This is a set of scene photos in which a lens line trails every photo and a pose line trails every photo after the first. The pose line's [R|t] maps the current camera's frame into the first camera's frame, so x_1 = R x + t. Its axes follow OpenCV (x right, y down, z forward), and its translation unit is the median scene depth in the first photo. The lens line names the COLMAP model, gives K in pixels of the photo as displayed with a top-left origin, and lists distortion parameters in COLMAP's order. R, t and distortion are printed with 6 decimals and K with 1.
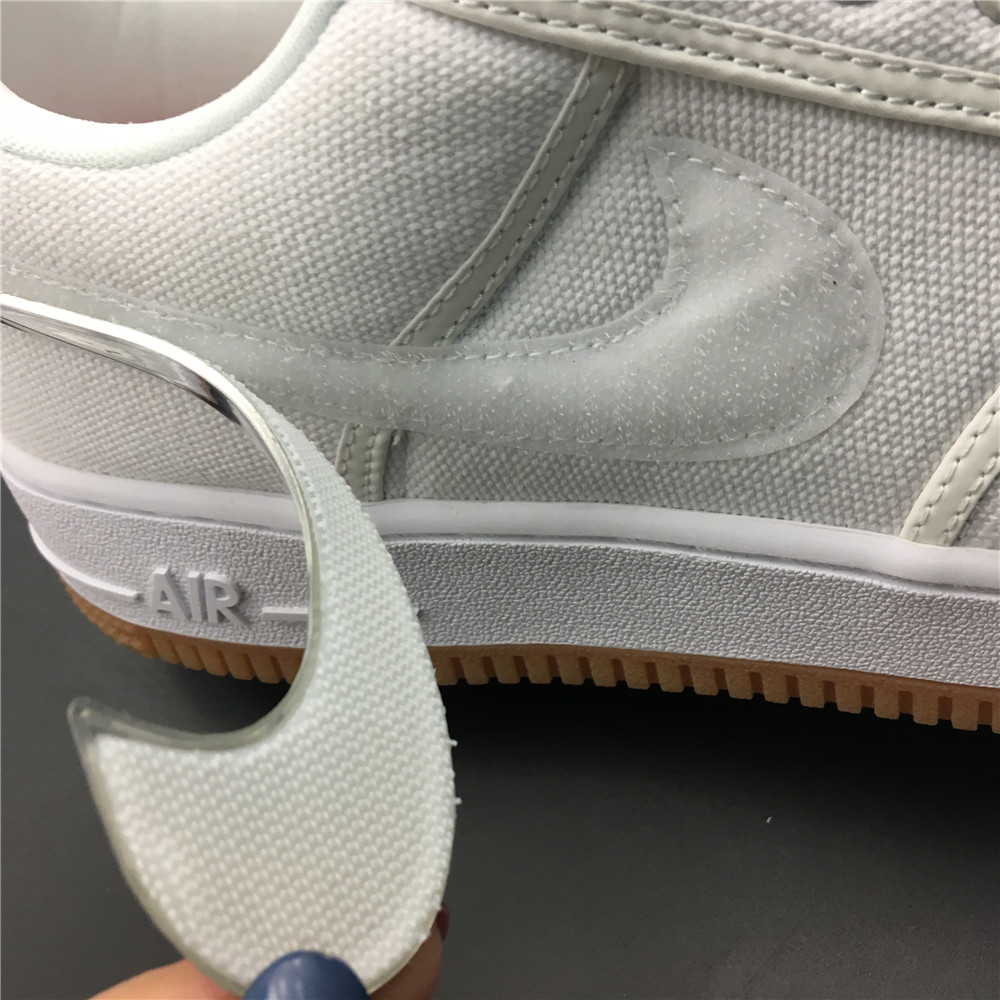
lens RADIAL K [[1110.7, 0, 497.5], [0, 1110.7, 452.2], [0, 0, 1]] dist [0.070040, 0.000000]
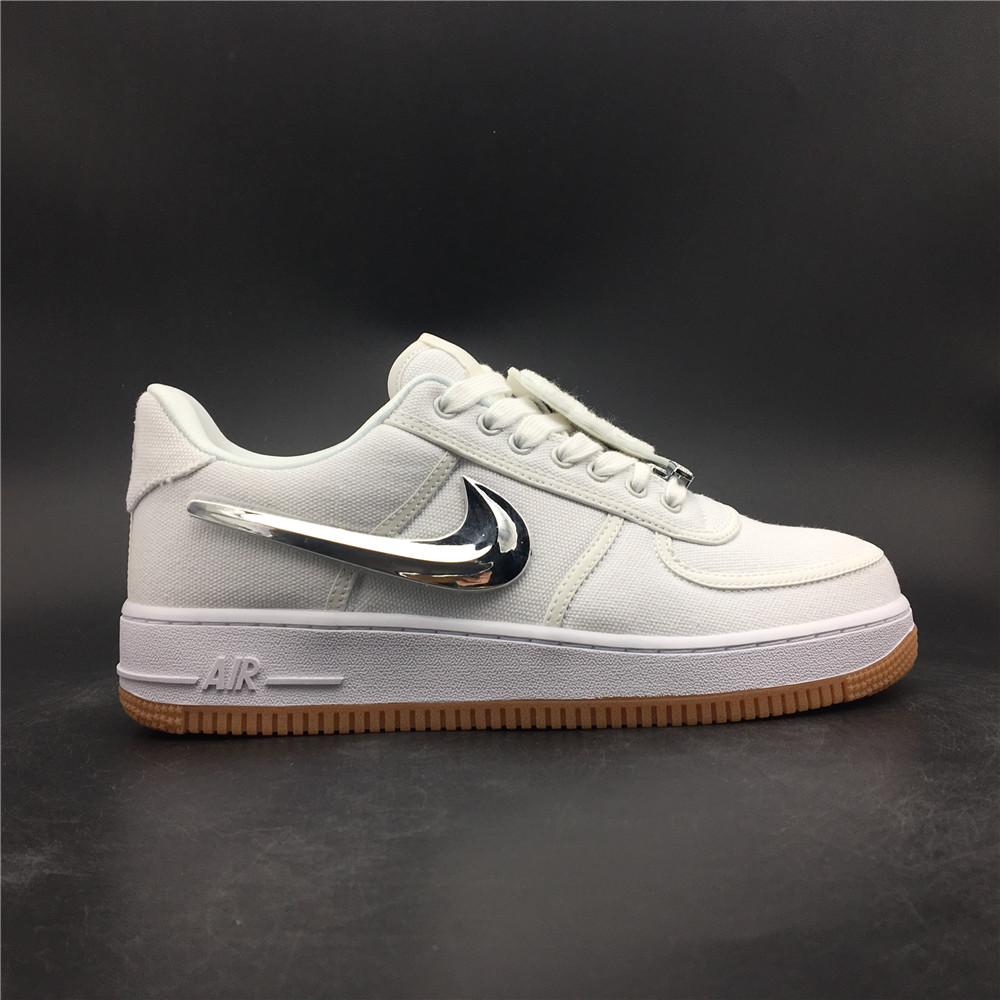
lens RADIAL K [[1110.7, 0, 509.3], [0, 1110.7, 493.1], [0, 0, 1]] dist [0.070040, 0.000000]
pose [[0.952821, 0.182126, 0.242822, -0.462315], [0.022241, 0.755942, -0.654261, 1.687332], [-0.302718, 0.628794, 0.716226, -1.194052]]
